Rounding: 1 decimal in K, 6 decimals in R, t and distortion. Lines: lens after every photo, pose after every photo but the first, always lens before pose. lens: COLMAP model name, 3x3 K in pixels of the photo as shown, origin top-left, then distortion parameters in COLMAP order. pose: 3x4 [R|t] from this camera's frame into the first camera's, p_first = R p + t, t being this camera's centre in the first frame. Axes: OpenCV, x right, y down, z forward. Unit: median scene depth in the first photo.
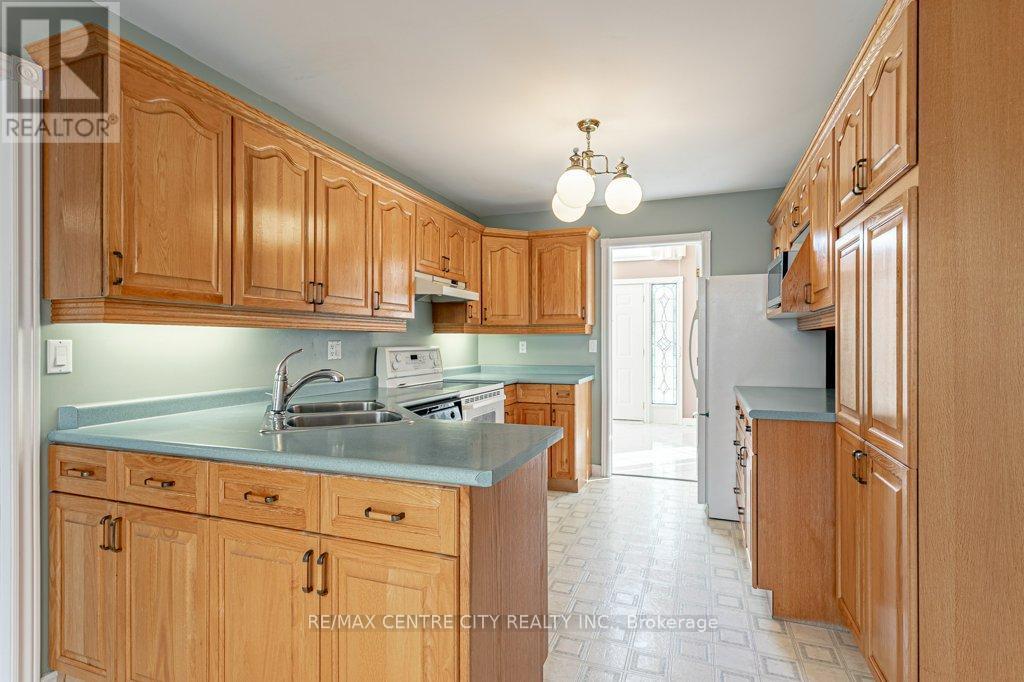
lens RADIAL K [[498.6, 0, 510.6], [0, 498.6, 339.2], [0, 0, 1]] dist [0.005060, 0.000481]
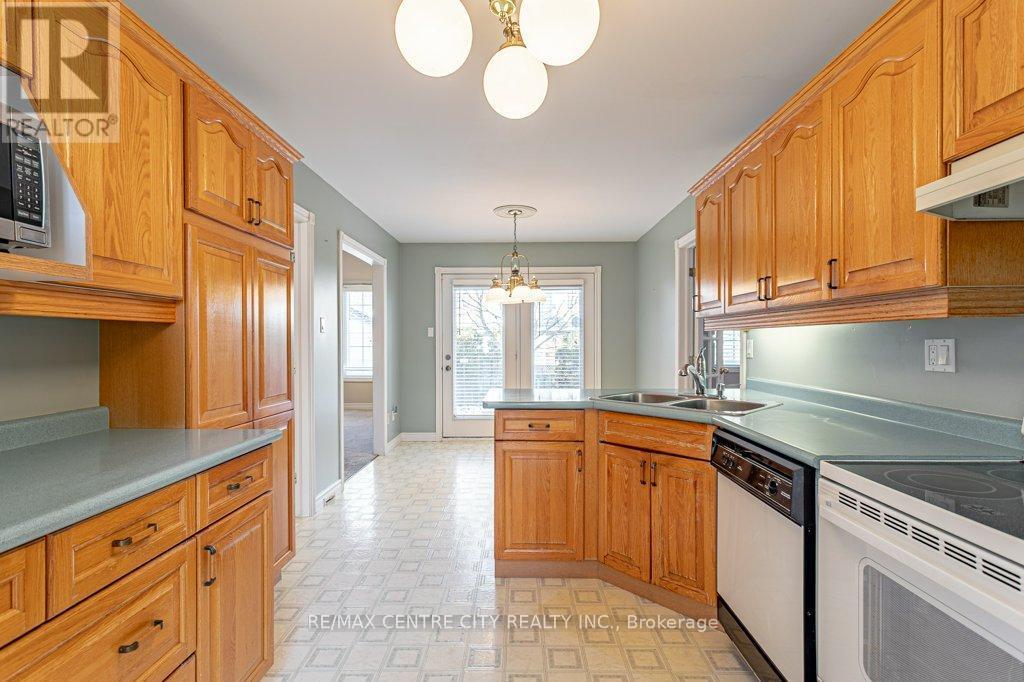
lens RADIAL K [[498.6, 0, 511.0], [0, 498.6, 341.9], [0, 0, 1]] dist [0.005060, 0.000481]
pose [[-0.939947, 0.017106, -0.340891, 0.311518], [0.016978, 0.999850, 0.003360, -0.003766], [0.340897, -0.002630, -0.940097, 1.467508]]
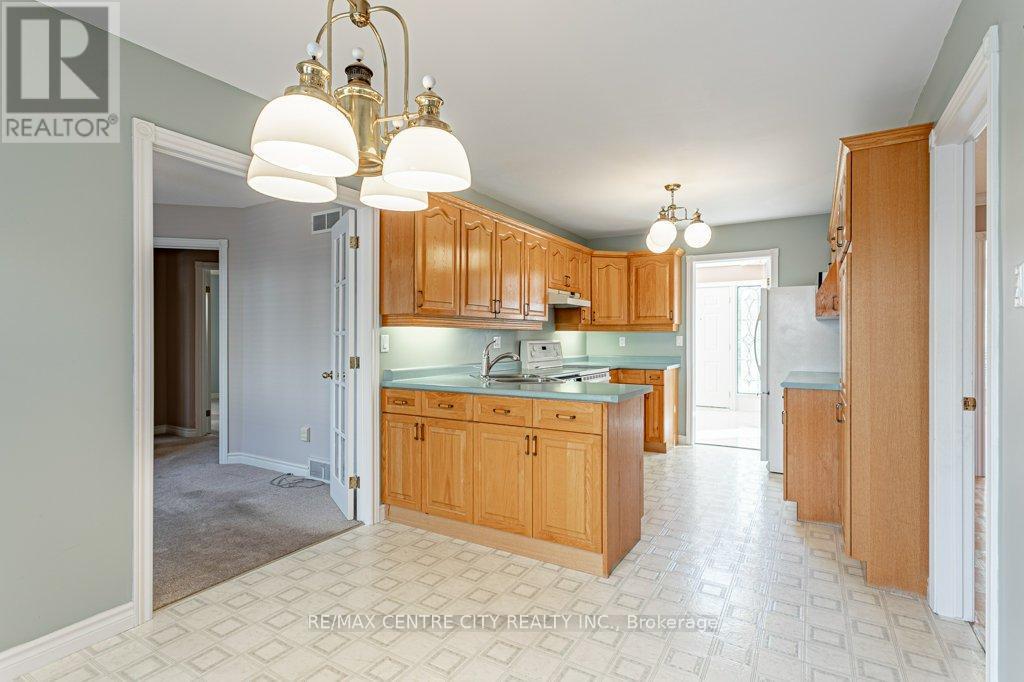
lens RADIAL K [[498.6, 0, 512.9], [0, 498.6, 335.4], [0, 0, 1]] dist [0.005060, 0.000481]
pose [[0.984401, 0.001590, -0.175935, -0.044021], [-0.001734, 0.999998, -0.000663, 0.001889], [0.175934, 0.000958, 0.984402, -0.505192]]
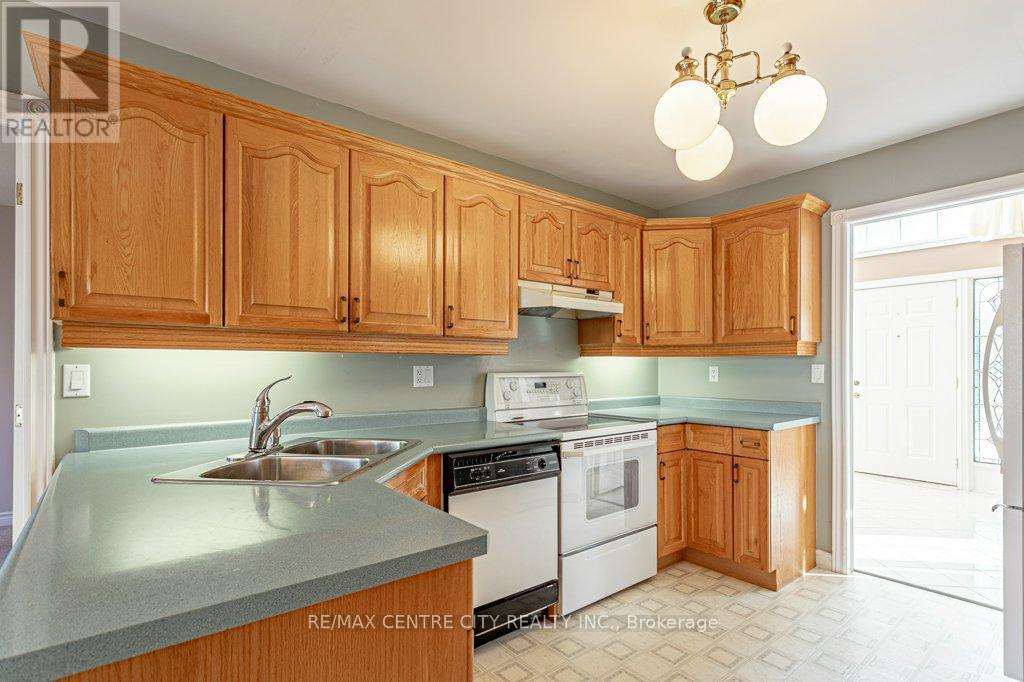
lens RADIAL K [[487.2, 0, 520.6], [0, 487.2, 364.3], [0, 0, 1]] dist [-0.000125, 0.003849]
pose [[0.862196, 0.000164, -0.506575, 0.243899], [0.000657, 0.999999, 0.001442, -0.000336], [0.506574, -0.001576, 0.862195, 0.369410]]
